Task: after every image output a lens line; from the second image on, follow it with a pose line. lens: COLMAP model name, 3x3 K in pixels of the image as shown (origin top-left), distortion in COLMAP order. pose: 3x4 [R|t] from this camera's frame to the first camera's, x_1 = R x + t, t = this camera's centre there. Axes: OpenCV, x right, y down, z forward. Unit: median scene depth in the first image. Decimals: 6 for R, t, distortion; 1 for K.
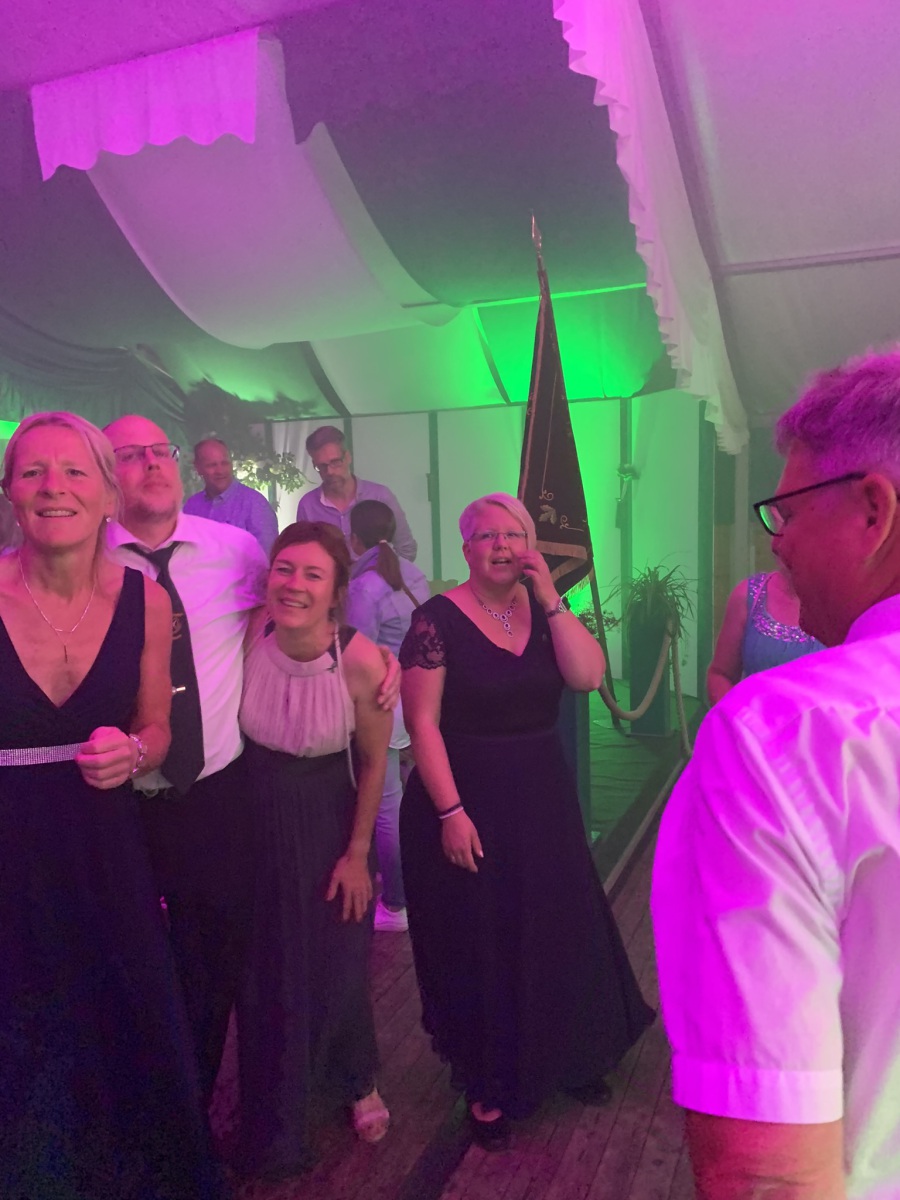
lens RADIAL K [[999.6, 0, 457.8], [0, 999.6, 611.0], [0, 0, 1]] dist [0.091021, -0.034798]
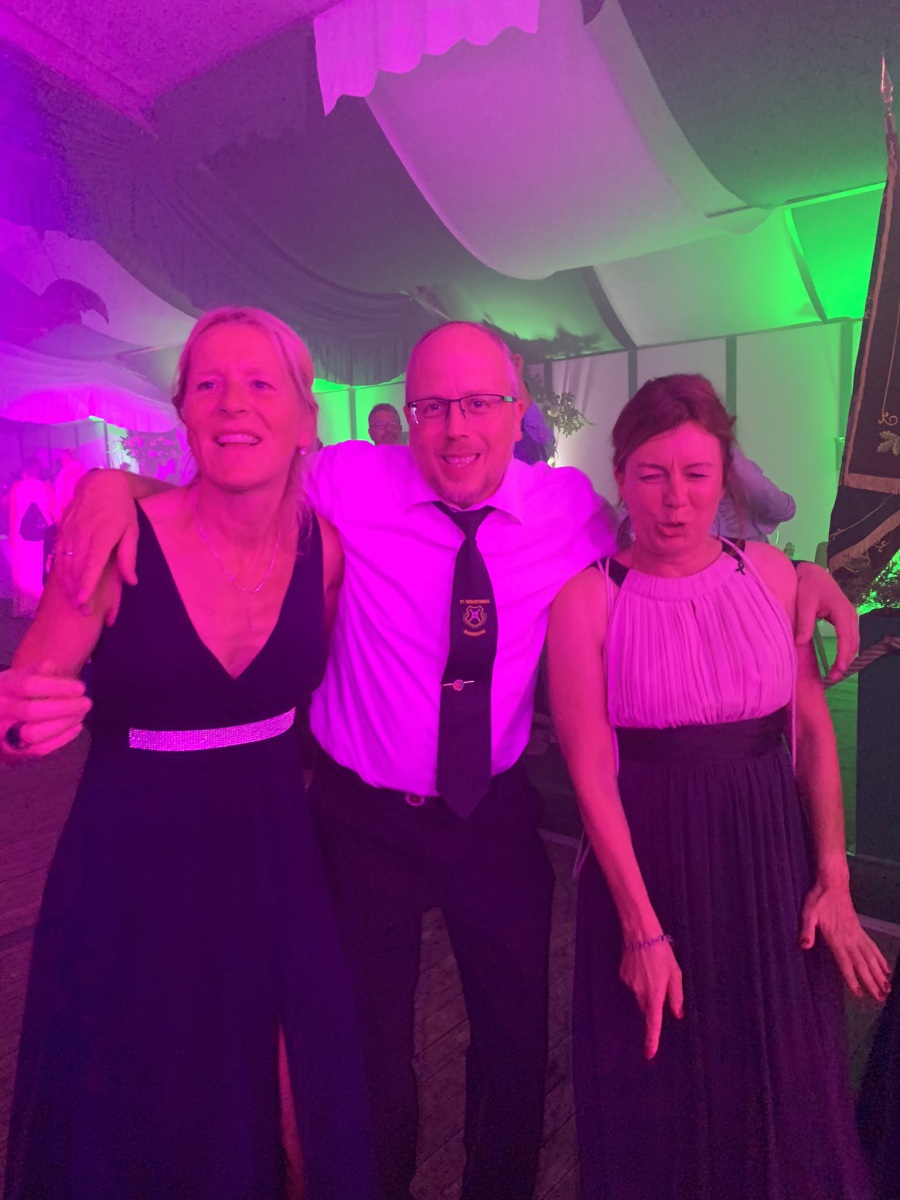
lens RADIAL K [[999.6, 0, 434.1], [0, 999.6, 602.2], [0, 0, 1]] dist [0.091021, -0.034798]
pose [[0.954851, 0.023545, -0.296150, -0.006708], [-0.011105, 0.998986, 0.043620, -0.001994], [0.296876, -0.038362, 0.954145, 0.078963]]
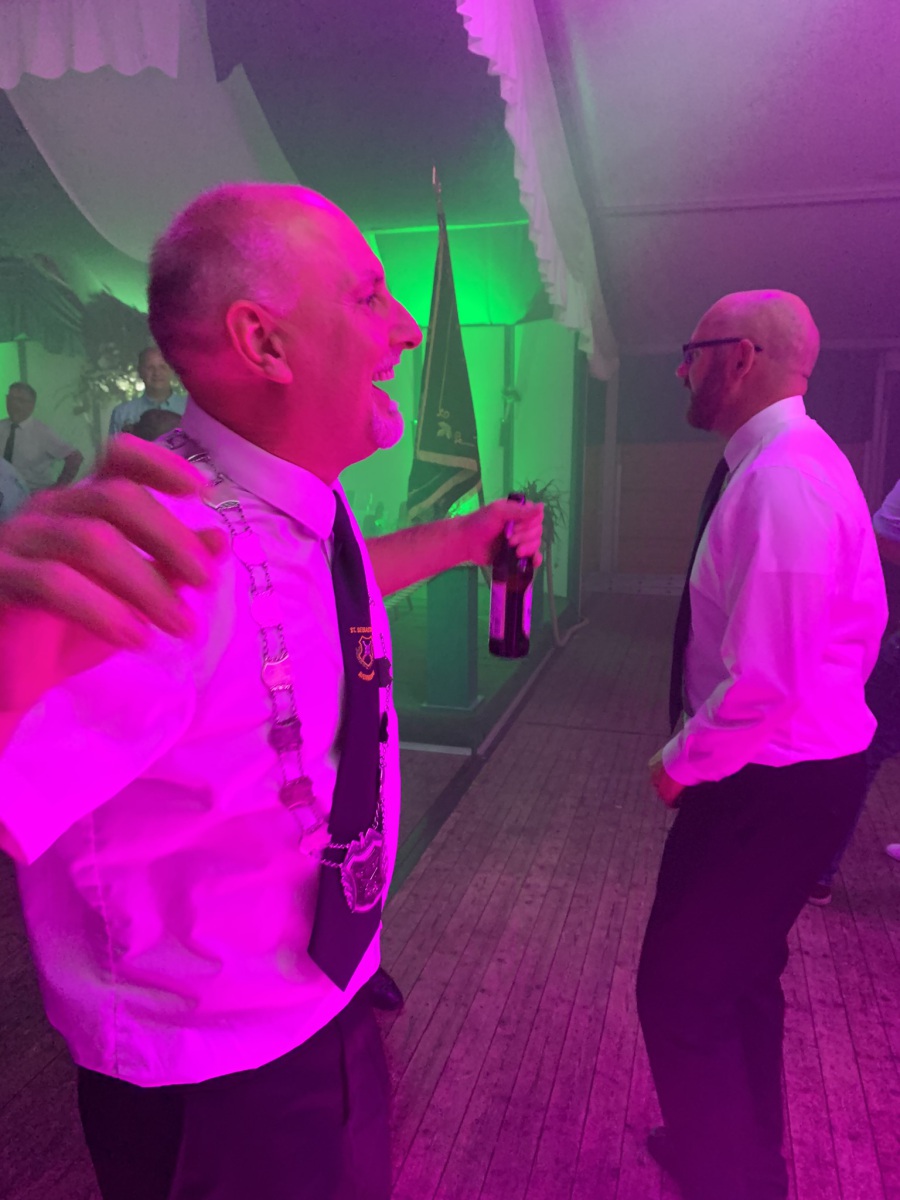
lens RADIAL K [[999.6, 0, 452.7], [0, 999.6, 605.9], [0, 0, 1]] dist [0.091021, -0.034798]
pose [[0.993200, -0.000173, 0.116419, -0.024847], [-0.008436, 0.997263, 0.073453, 0.014773], [-0.116113, -0.073936, 0.990480, -0.117735]]
